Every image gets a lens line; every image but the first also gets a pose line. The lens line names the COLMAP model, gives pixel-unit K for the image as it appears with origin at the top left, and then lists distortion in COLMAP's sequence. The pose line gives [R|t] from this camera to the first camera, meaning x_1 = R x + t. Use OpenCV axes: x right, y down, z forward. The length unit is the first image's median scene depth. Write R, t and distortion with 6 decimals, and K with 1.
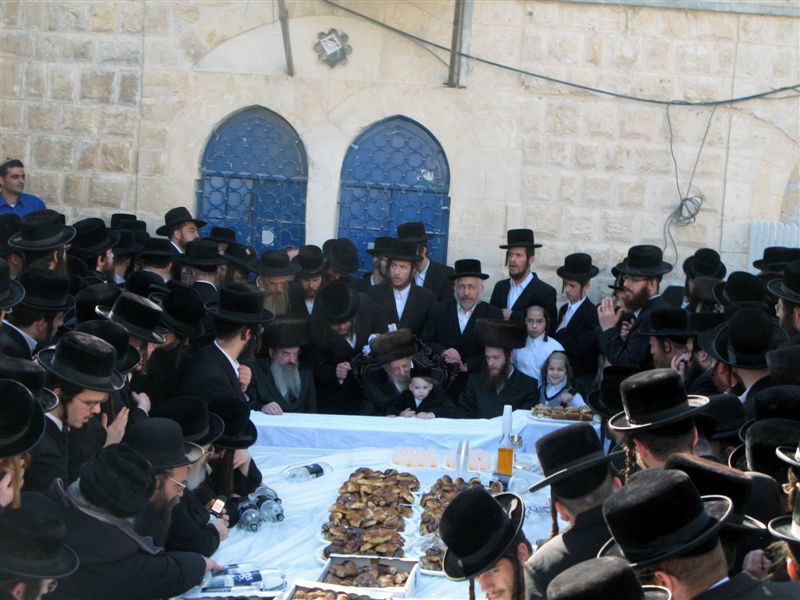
lens RADIAL K [[1626.3, 0, 400.0], [0, 1626.3, 300.0], [0, 0, 1]] dist [-0.025336, 0.166507]
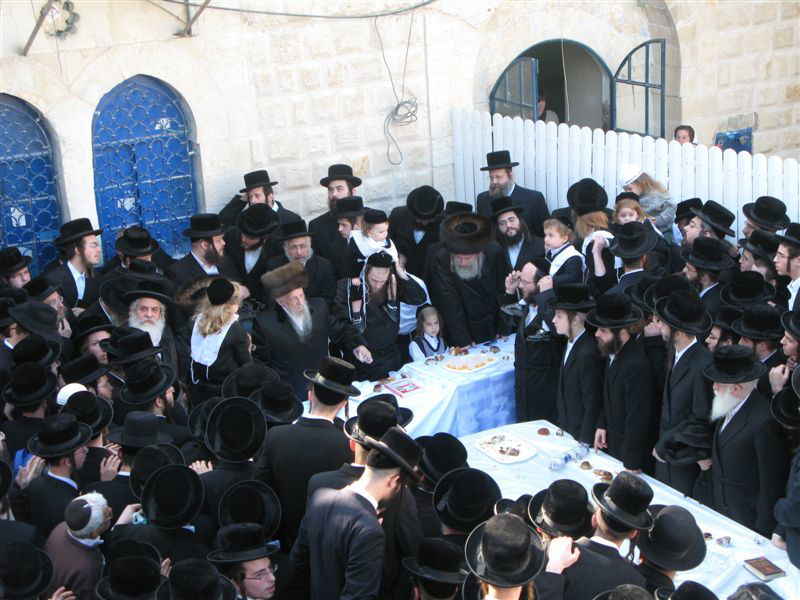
lens RADIAL K [[1626.3, 0, 400.0], [0, 1626.3, 300.0], [0, 0, 1]] dist [-0.025336, 0.166507]
pose [[0.844114, -0.263860, 0.466744, -0.365630], [0.153839, 0.953113, 0.260594, -0.216923], [-0.513620, -0.148167, 0.845128, 0.060678]]
